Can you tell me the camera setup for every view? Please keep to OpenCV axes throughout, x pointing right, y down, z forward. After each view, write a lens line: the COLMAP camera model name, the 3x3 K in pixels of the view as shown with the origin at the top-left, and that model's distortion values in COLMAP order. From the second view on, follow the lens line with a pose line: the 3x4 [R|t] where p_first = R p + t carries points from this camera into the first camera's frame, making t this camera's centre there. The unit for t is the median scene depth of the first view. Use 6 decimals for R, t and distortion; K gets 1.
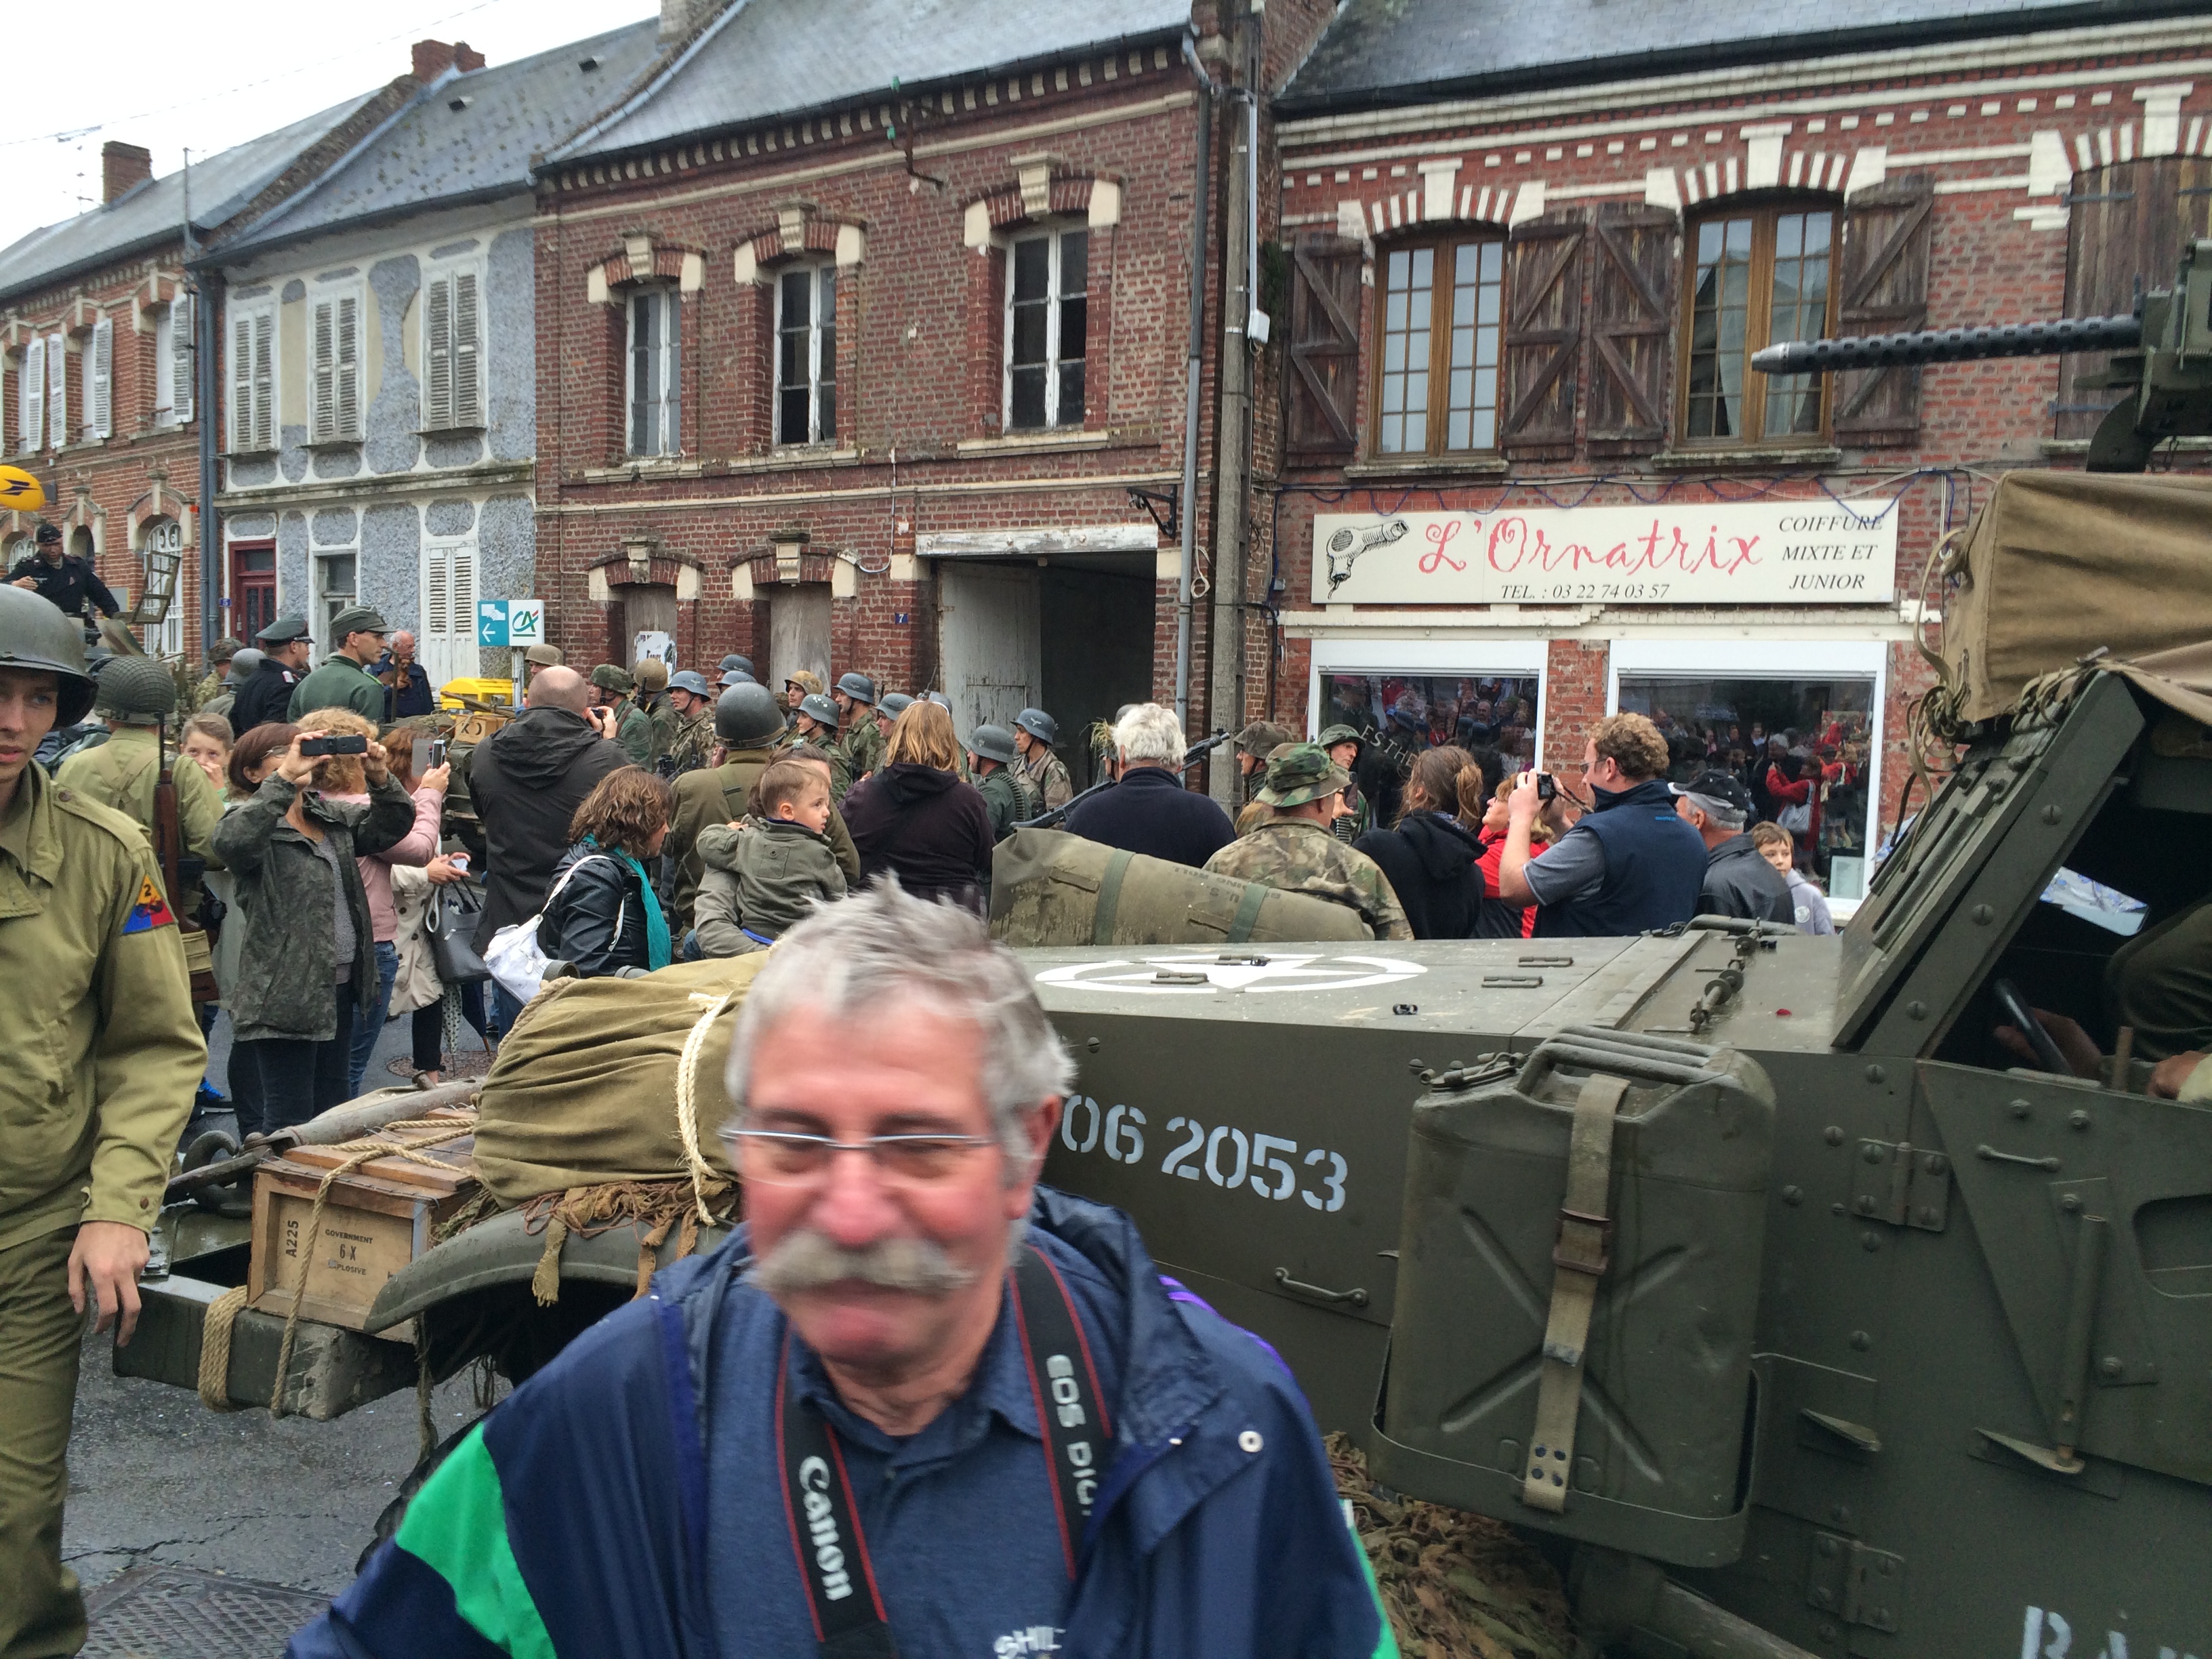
lens RADIAL K [[1879.3, 0, 1106.0], [0, 1879.3, 829.5], [0, 0, 1]] dist [0.084261, -0.097437]
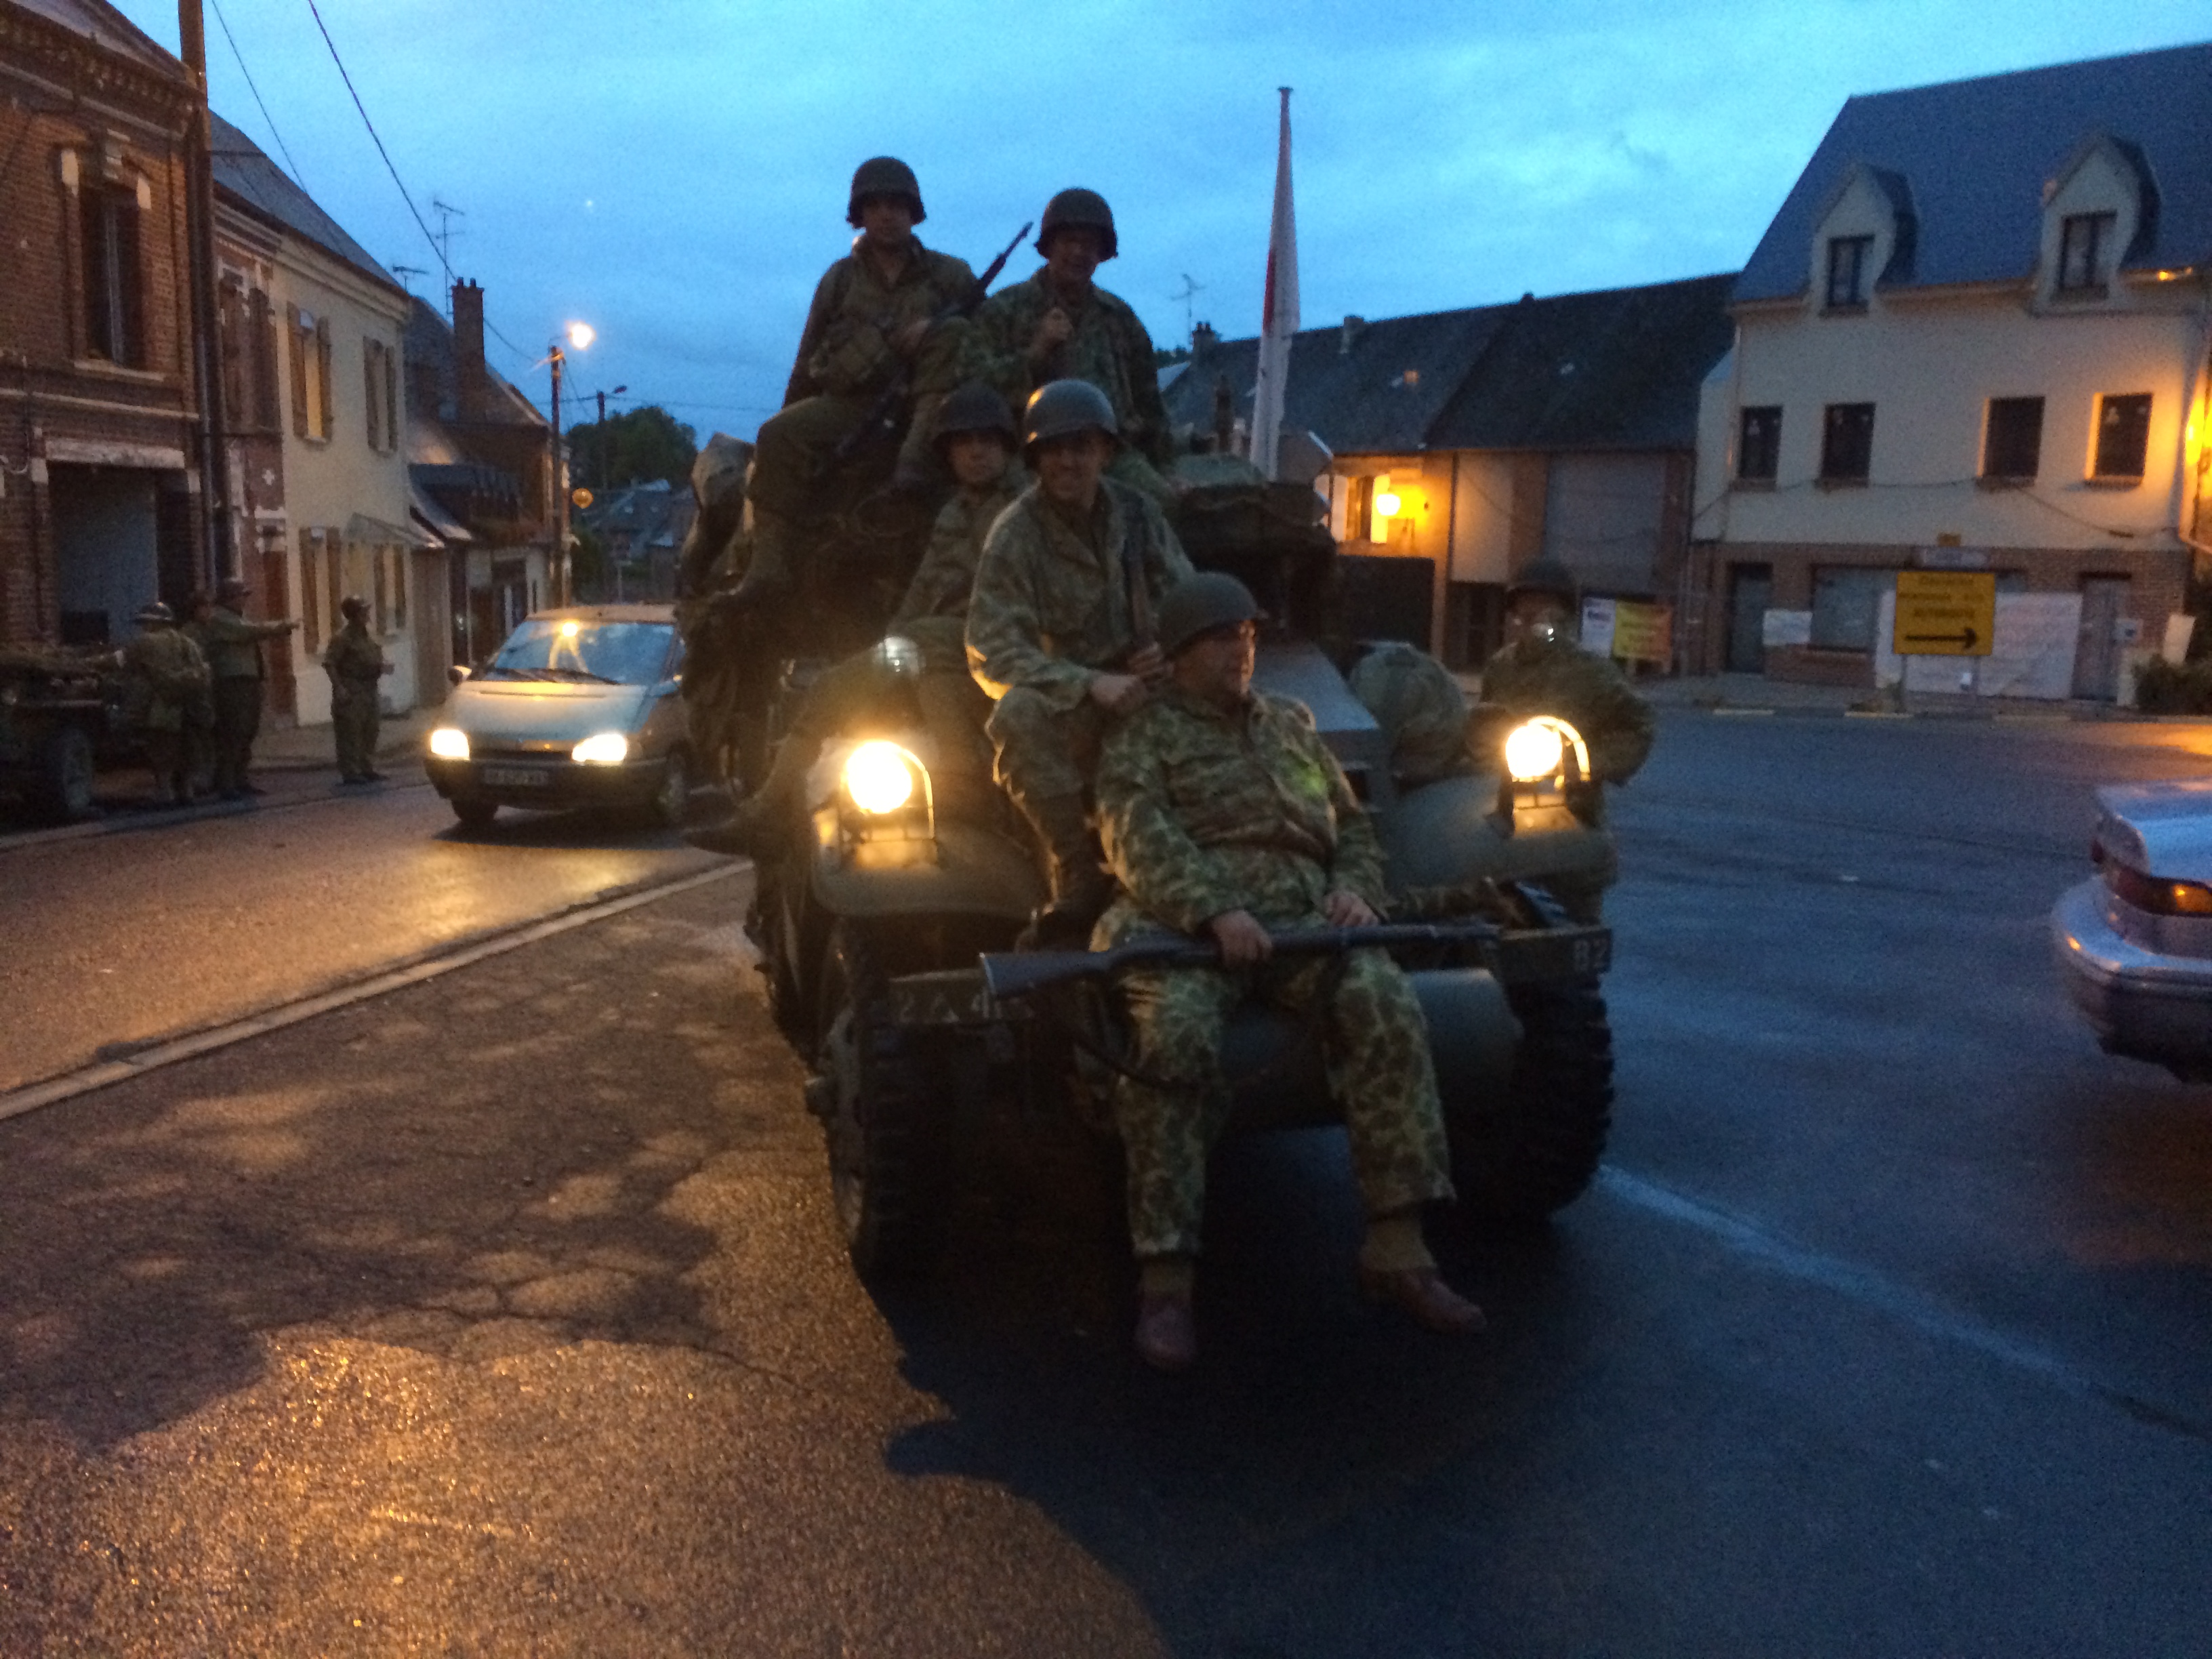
lens RADIAL K [[1879.3, 0, 1106.0], [0, 1879.3, 829.5], [0, 0, 1]] dist [0.084261, -0.097437]
pose [[-0.564414, -0.171583, 0.807462, -1.437238], [0.011755, 0.976390, 0.215696, -0.178649], [-0.825408, 0.131234, -0.549072, 1.201691]]
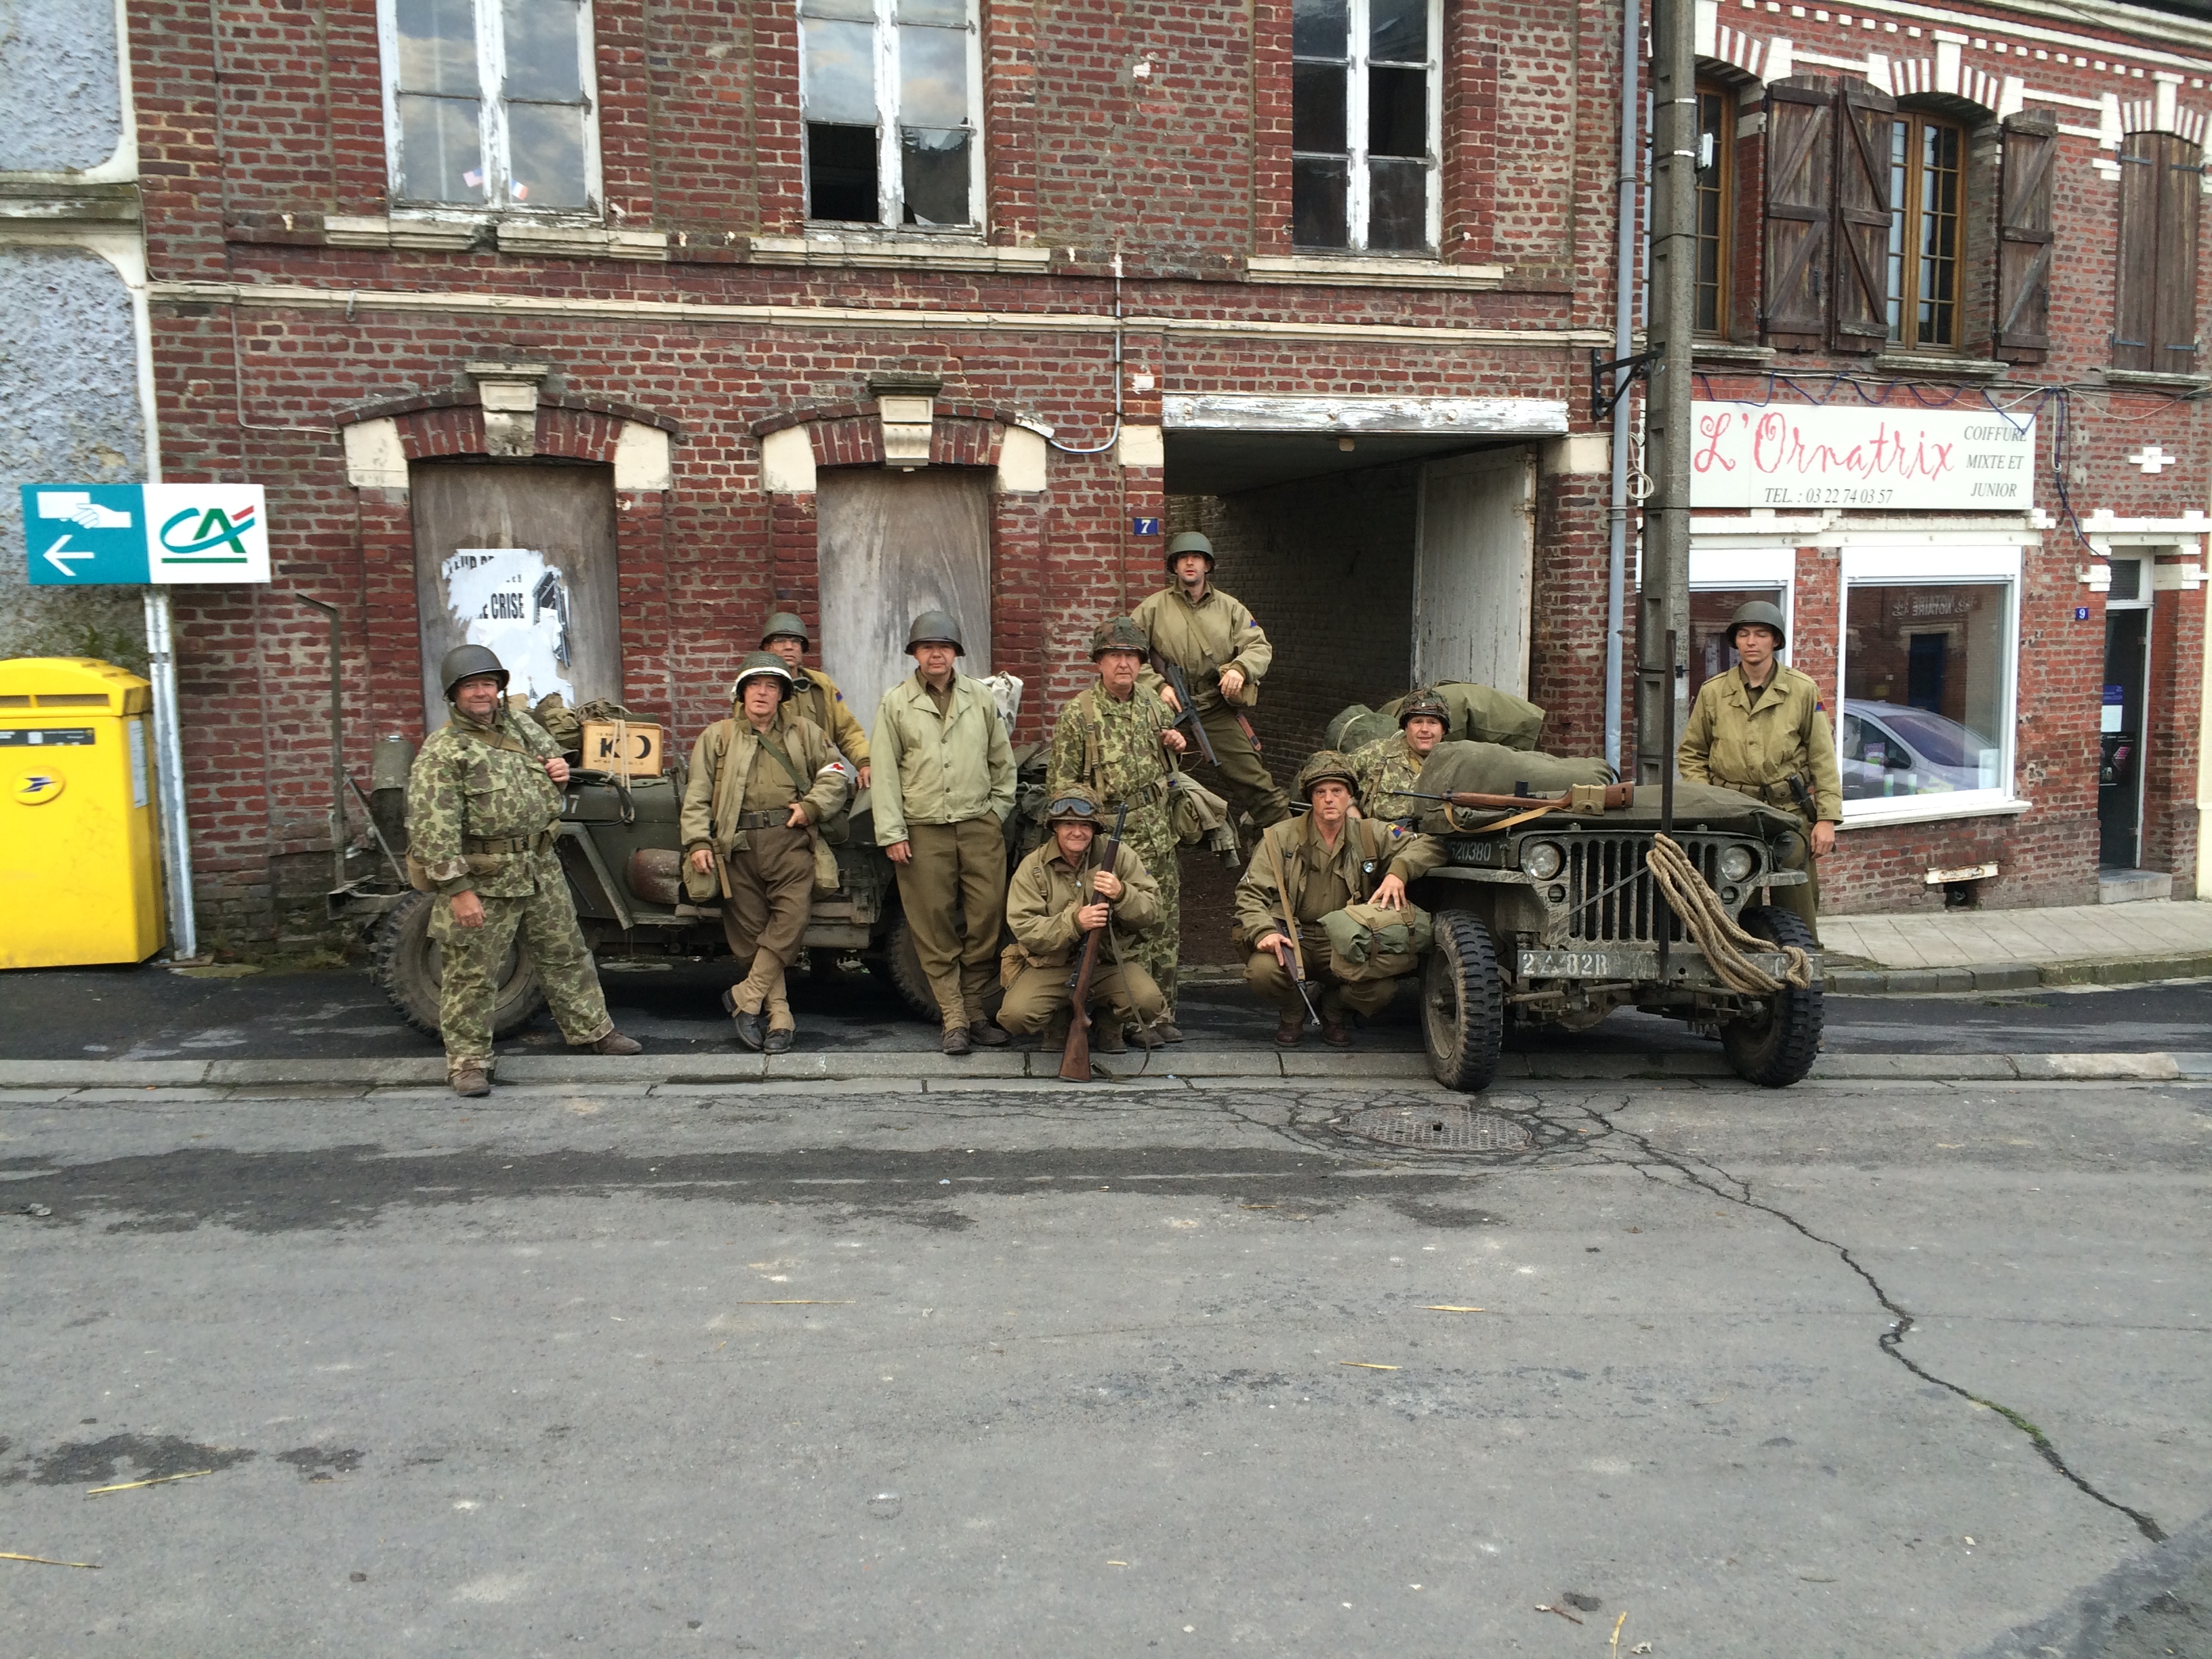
lens RADIAL K [[1908.8, 0, 1106.0], [0, 1908.8, 829.5], [0, 0, 1]] dist [0.094888, -0.149040]
pose [[0.598446, -0.128893, 0.790727, -0.693211], [0.084148, 0.991627, 0.097955, -0.080239], [-0.796732, 0.007917, 0.604281, 0.662067]]
